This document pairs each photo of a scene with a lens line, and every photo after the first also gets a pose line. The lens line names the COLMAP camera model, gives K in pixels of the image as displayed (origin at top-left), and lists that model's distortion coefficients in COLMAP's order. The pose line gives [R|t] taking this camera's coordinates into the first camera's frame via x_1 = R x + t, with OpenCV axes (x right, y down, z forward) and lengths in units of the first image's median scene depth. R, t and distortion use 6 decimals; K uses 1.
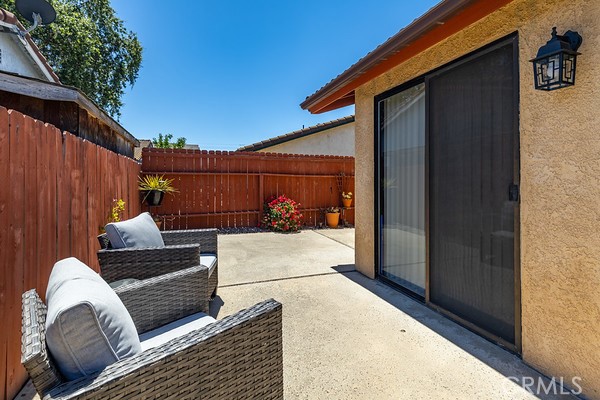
lens RADIAL K [[271.6, 0, 282.3], [0, 271.6, 178.7], [0, 0, 1]] dist [0.001539, 0.000149]
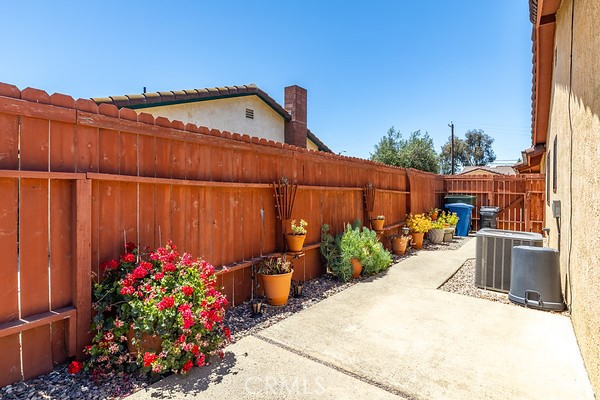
lens RADIAL K [[318.1, 0, 290.9], [0, 318.1, 188.0], [0, 0, 1]] dist [-0.004461, -0.000314]
pose [[0.818477, 0.007587, 0.574490, -0.092176], [-0.013336, 0.999894, 0.005795, -0.009167], [-0.574385, -0.012405, 0.818491, 0.621536]]
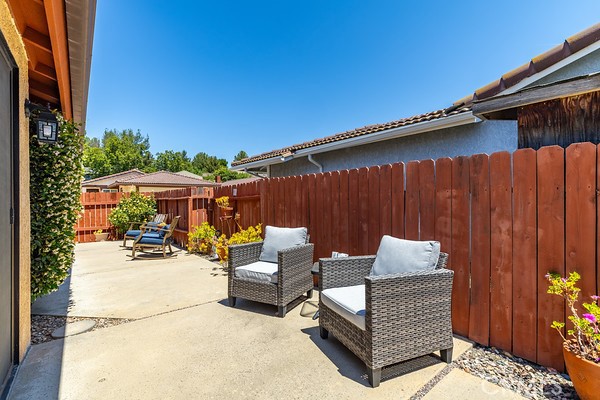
lens RADIAL K [[271.6, 0, 298.3], [0, 271.6, 198.9], [0, 0, 1]] dist [0.001539, 0.000149]
pose [[-0.934631, 0.008665, -0.355514, 0.054785], [0.011333, 0.999921, -0.005421, 0.000915], [0.355439, -0.009096, -0.934655, 0.651684]]
